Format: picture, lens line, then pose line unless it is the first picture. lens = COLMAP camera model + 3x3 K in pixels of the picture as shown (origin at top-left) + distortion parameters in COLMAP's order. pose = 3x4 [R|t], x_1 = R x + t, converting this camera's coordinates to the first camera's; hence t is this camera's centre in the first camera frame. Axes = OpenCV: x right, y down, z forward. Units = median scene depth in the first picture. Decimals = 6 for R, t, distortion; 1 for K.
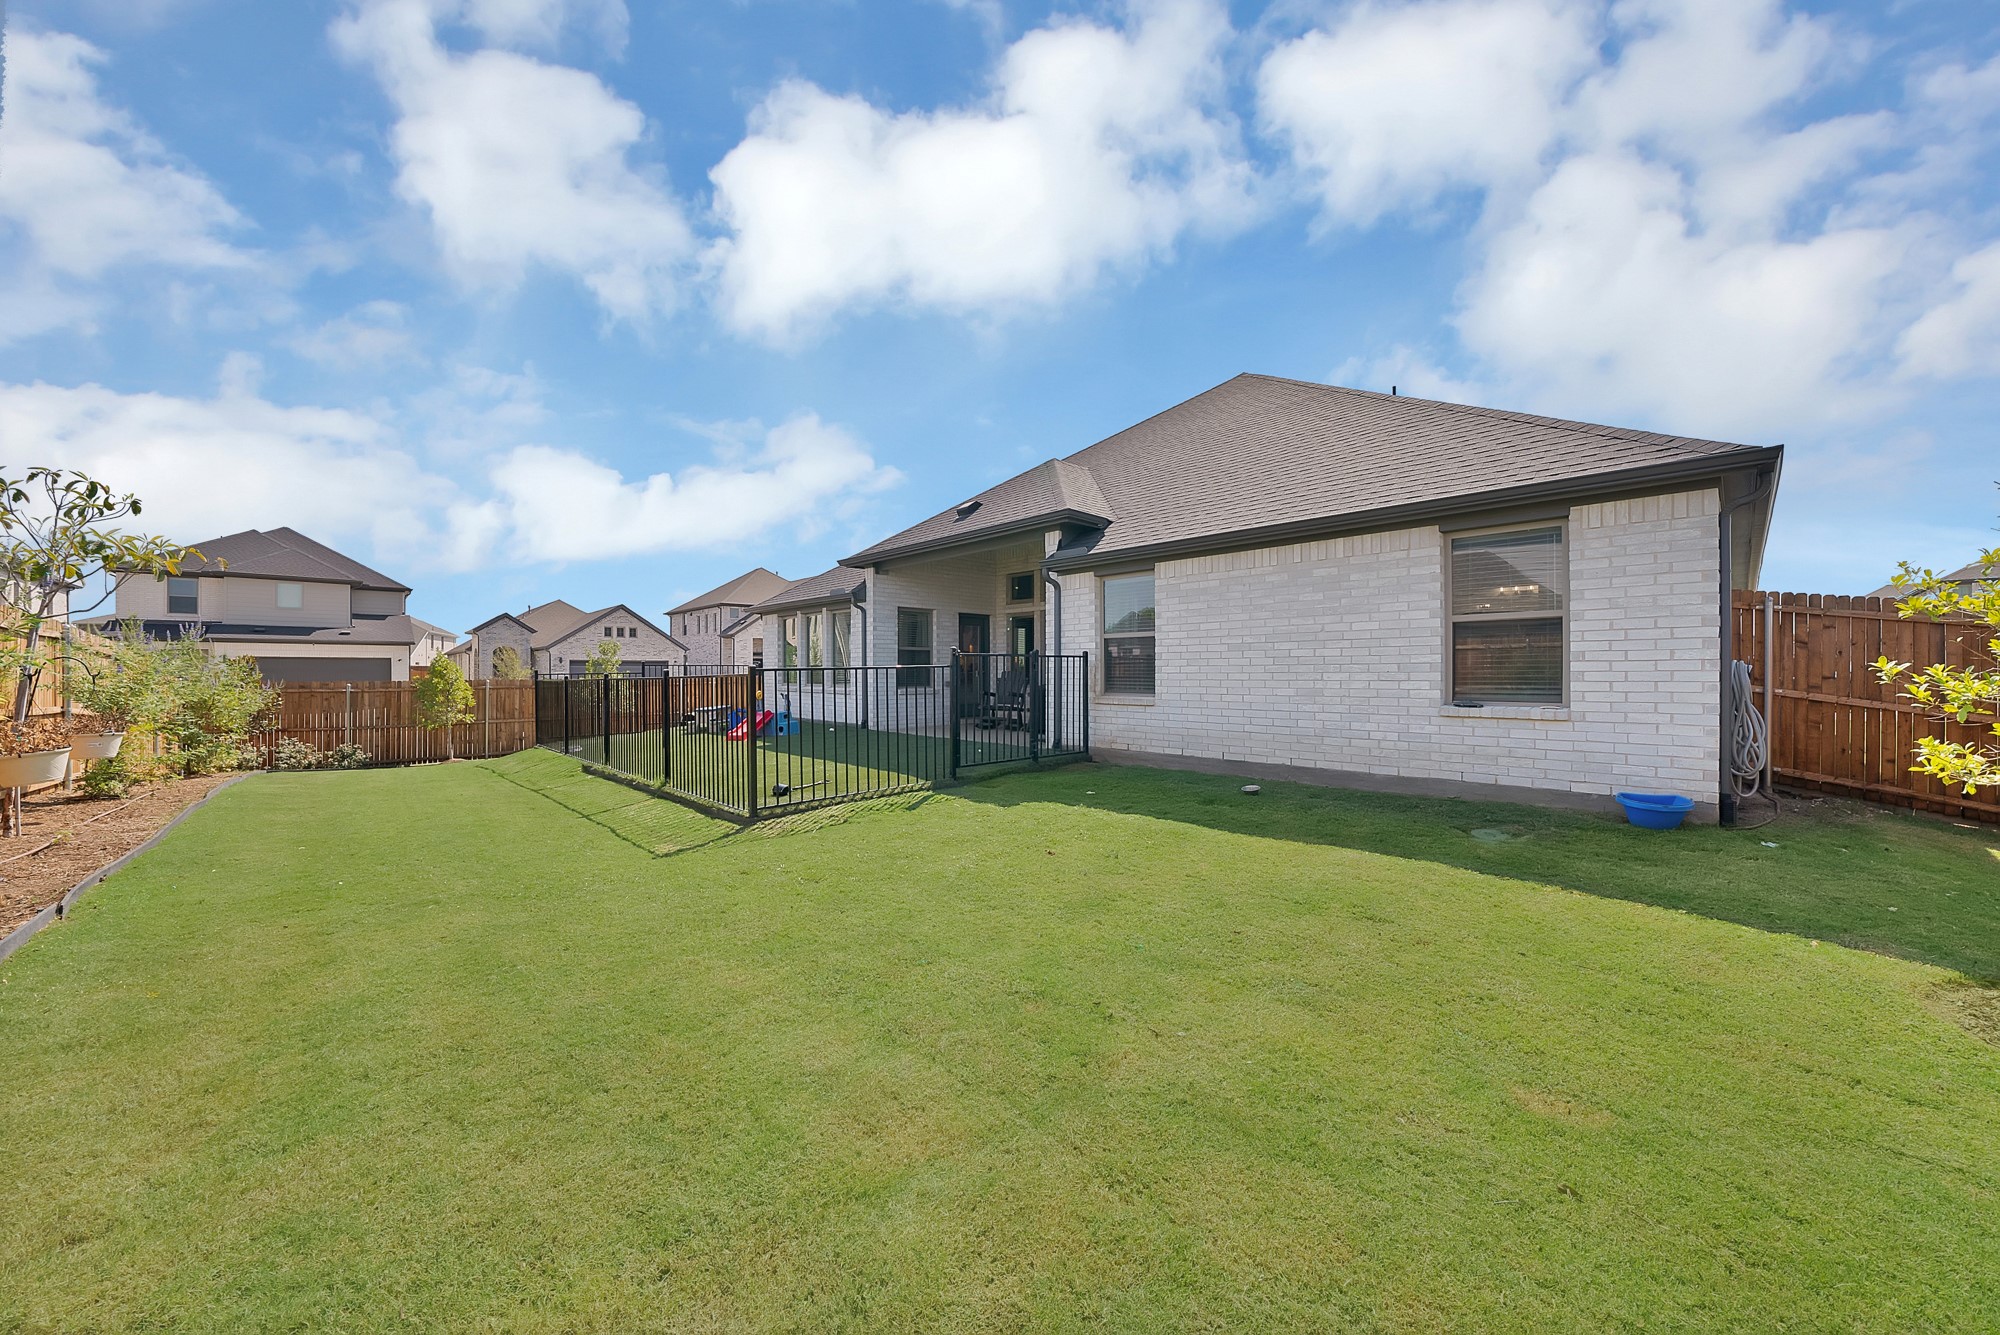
lens RADIAL K [[727.8, 0, 999.6], [0, 727.8, 675.5], [0, 0, 1]] dist [-0.024236, 0.001112]
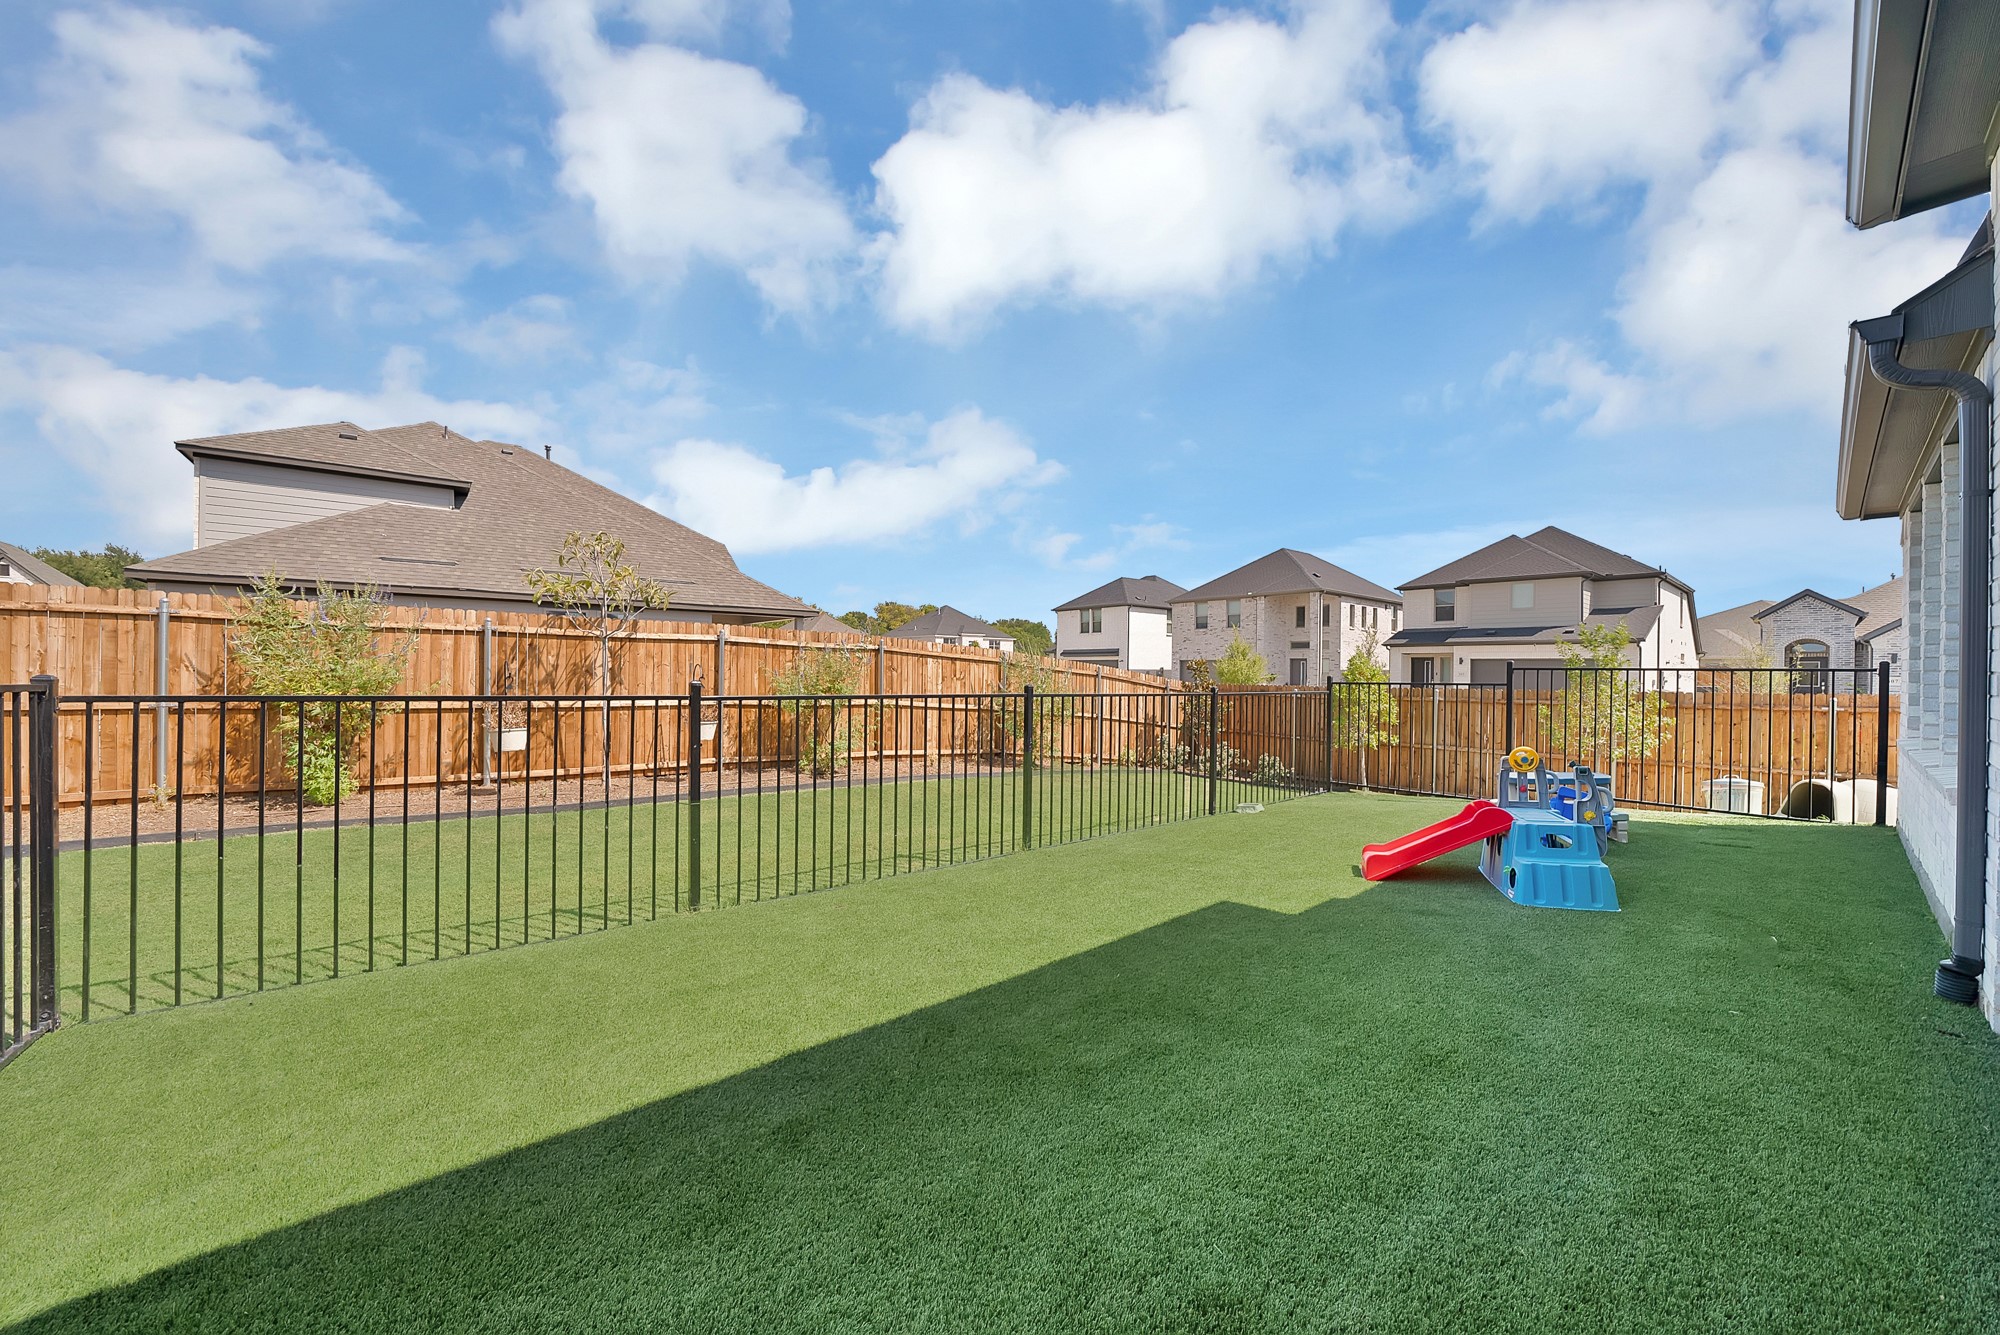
lens RADIAL K [[727.8, 0, 1006.9], [0, 727.8, 668.0], [0, 0, 1]] dist [-0.024236, 0.001112]
pose [[0.999946, 0.000132, -0.010356, -0.206041], [-0.000144, 0.999999, -0.001180, -0.001321], [0.010356, 0.001181, 0.999946, -0.000126]]
